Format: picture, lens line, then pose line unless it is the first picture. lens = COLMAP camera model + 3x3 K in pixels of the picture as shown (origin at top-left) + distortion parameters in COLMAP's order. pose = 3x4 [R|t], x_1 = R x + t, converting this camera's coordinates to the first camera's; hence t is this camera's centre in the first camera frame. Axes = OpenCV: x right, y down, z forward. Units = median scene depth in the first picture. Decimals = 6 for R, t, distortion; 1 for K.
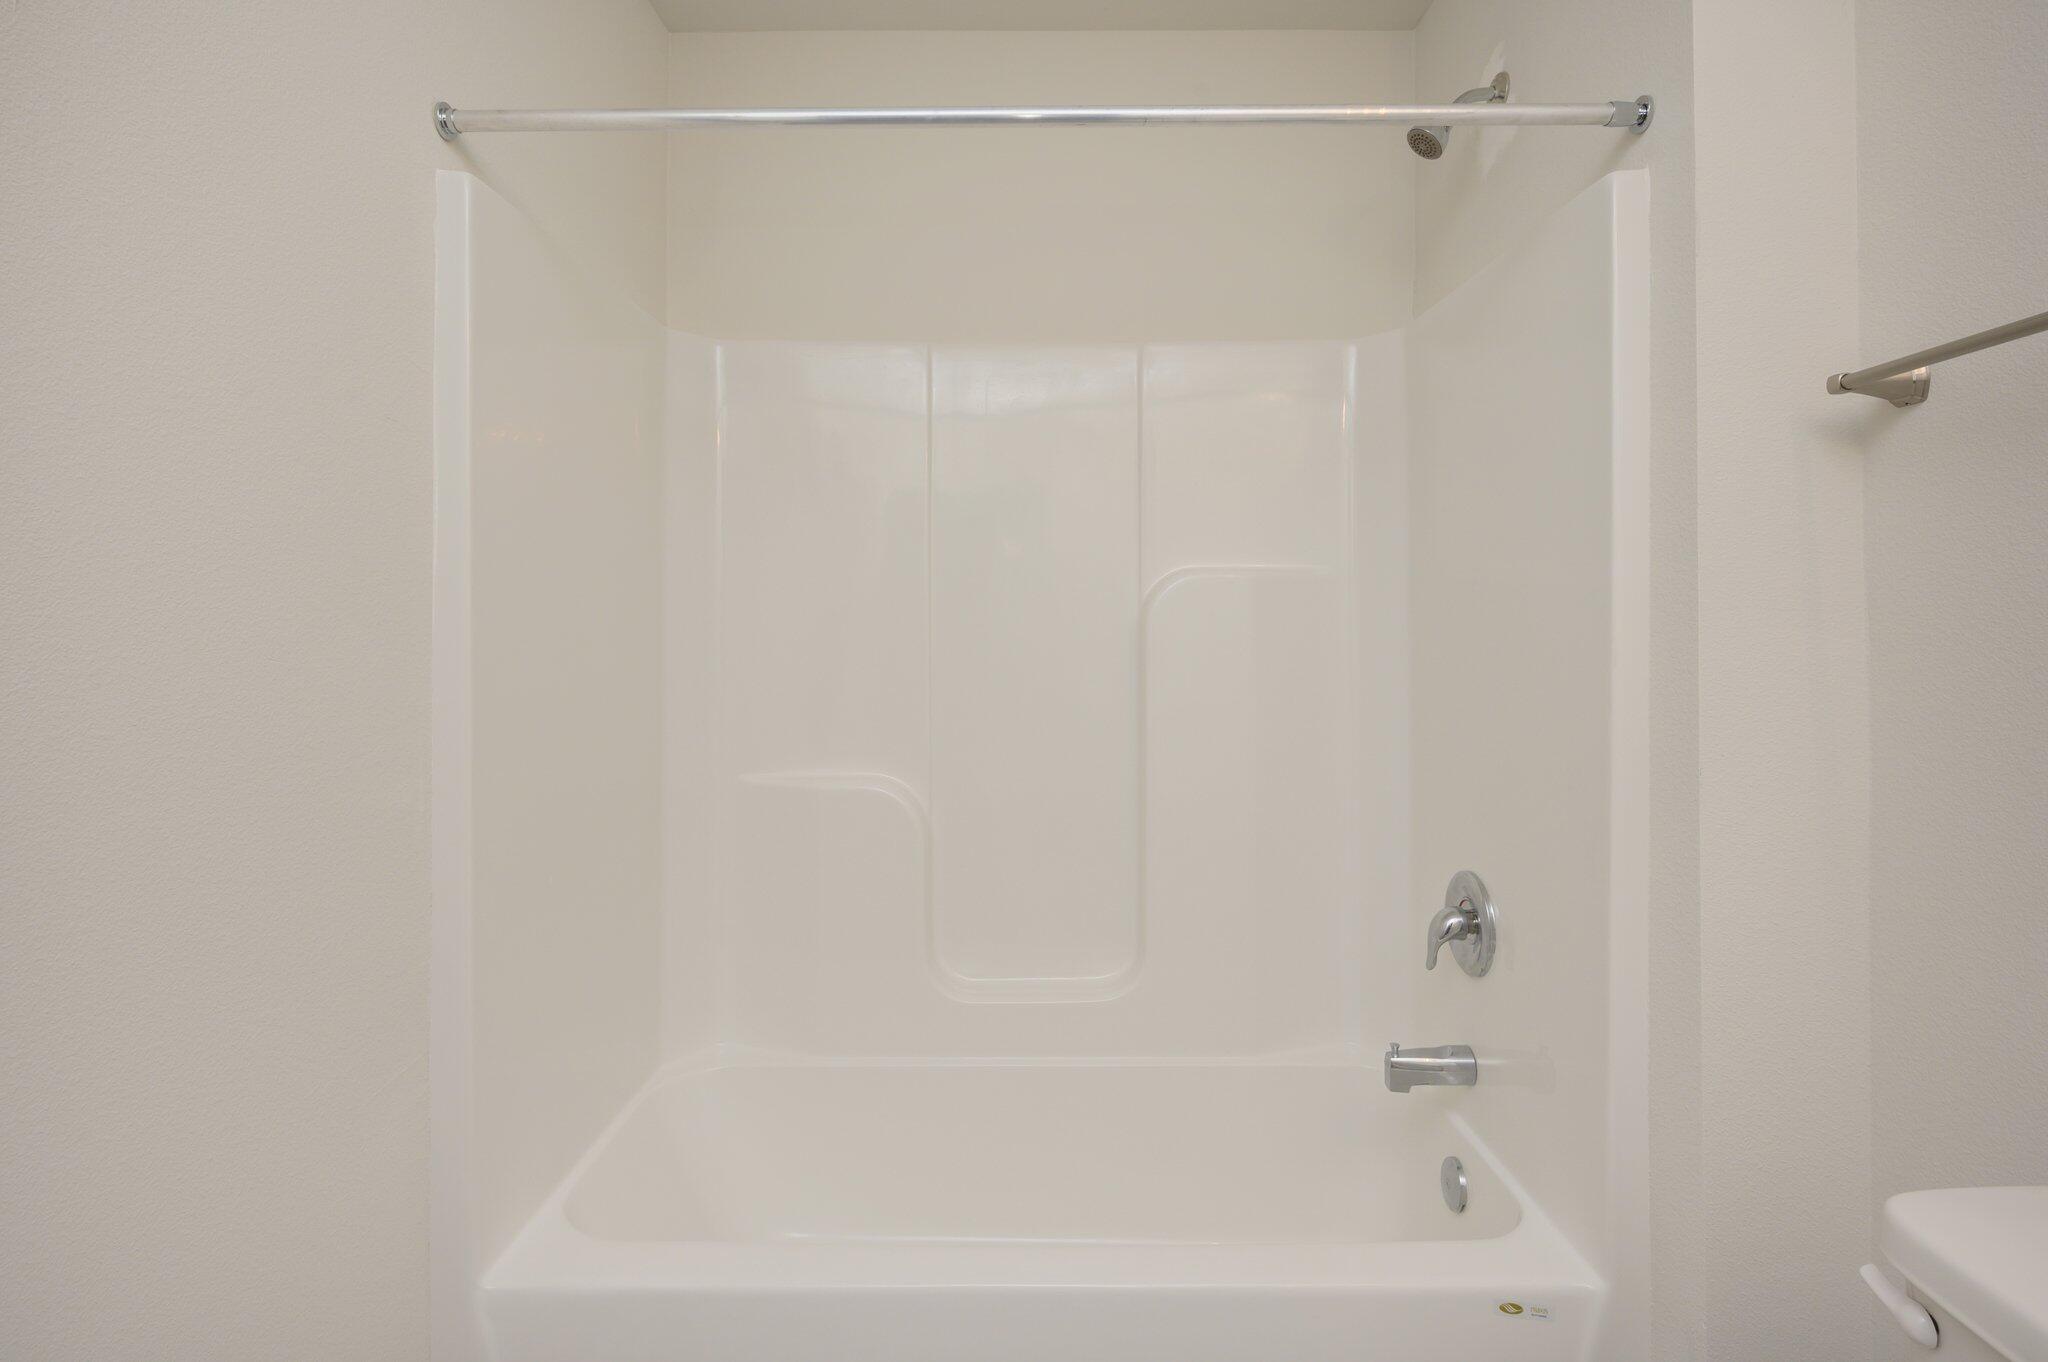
lens RADIAL K [[1011.9, 0, 1024.2], [0, 1011.9, 616.4], [0, 0, 1]] dist [0.003192, -0.000890]
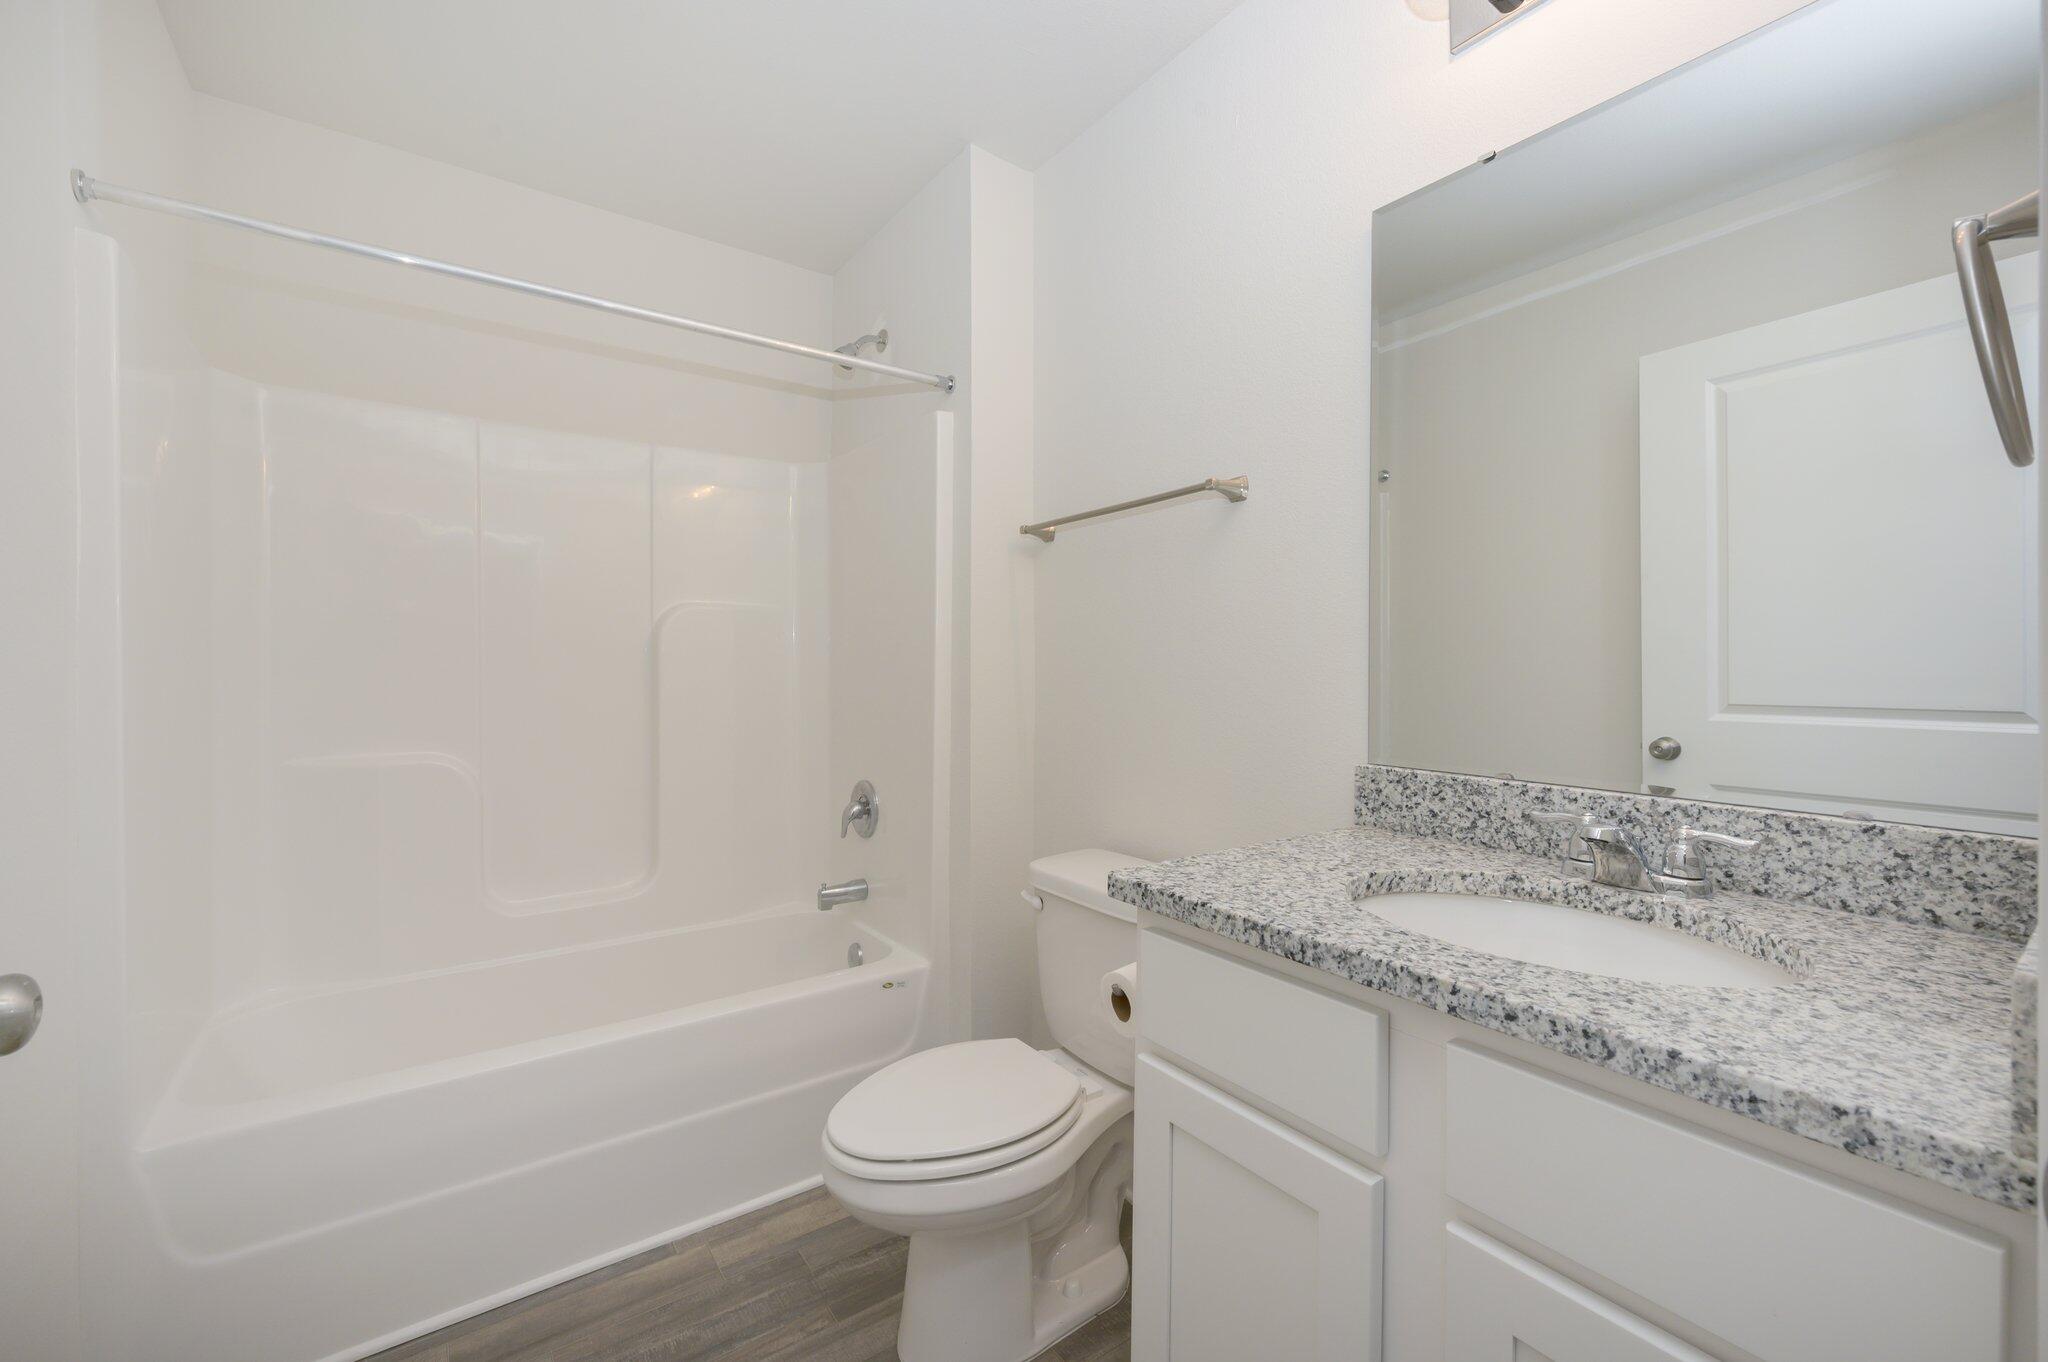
lens RADIAL K [[843.5, 0, 1024.0], [0, 843.5, 681.0], [0, 0, 1]] dist [-0.000132, -0.000089]
pose [[0.806834, -0.006499, 0.590743, -0.206789], [-0.010411, 0.999628, 0.025217, 0.039990], [-0.590687, -0.026497, 0.806466, -0.351824]]
